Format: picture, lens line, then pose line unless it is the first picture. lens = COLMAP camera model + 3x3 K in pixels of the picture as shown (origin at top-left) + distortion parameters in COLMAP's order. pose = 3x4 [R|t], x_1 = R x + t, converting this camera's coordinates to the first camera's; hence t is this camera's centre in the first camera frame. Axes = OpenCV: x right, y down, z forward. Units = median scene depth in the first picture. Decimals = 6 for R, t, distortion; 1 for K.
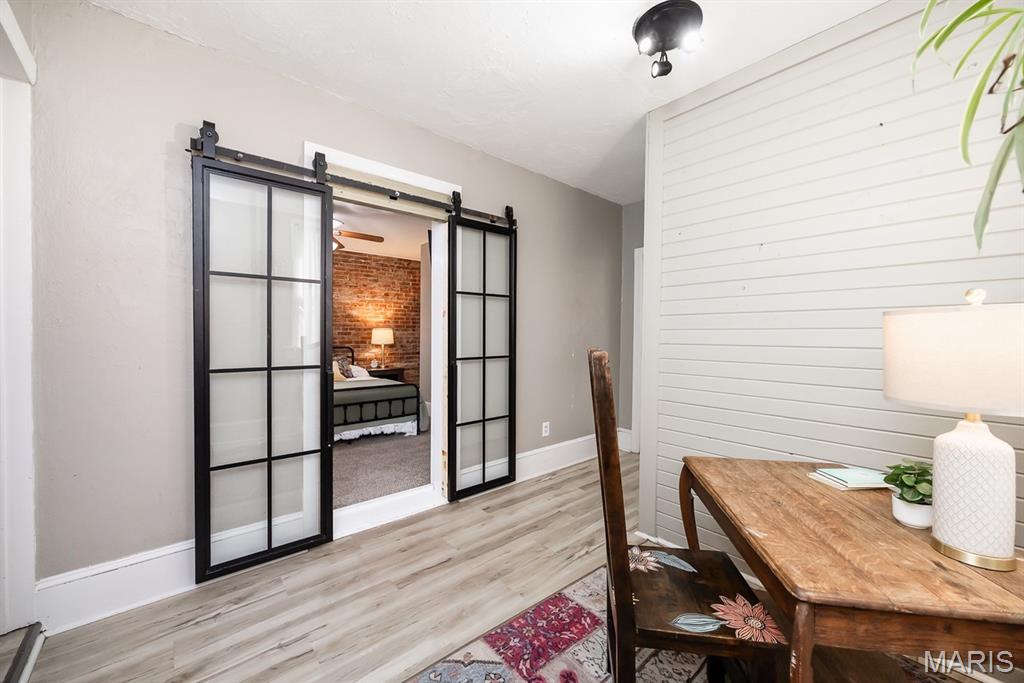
lens RADIAL K [[394.9, 0, 513.5], [0, 394.9, 337.0], [0, 0, 1]] dist [-0.006433, 0.000998]
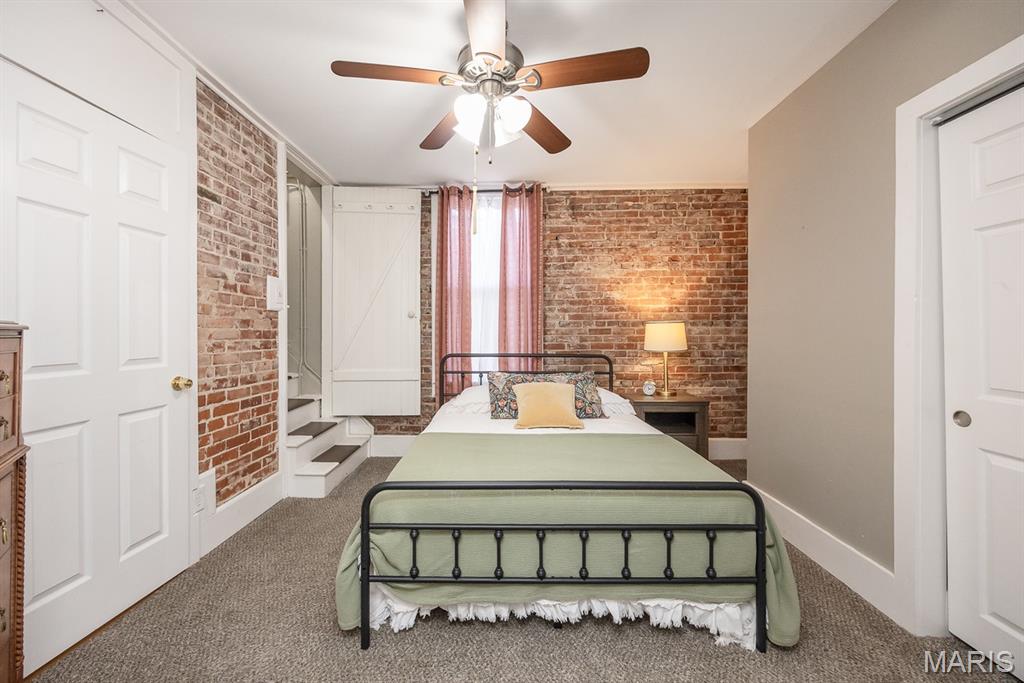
lens RADIAL K [[394.9, 0, 514.8], [0, 394.9, 331.5], [0, 0, 1]] dist [-0.006433, 0.000998]
pose [[0.752471, -0.003714, -0.658615, -0.134336], [0.000049, 0.999984, -0.005583, -0.005365], [0.658625, 0.004169, 0.752460, 0.467367]]
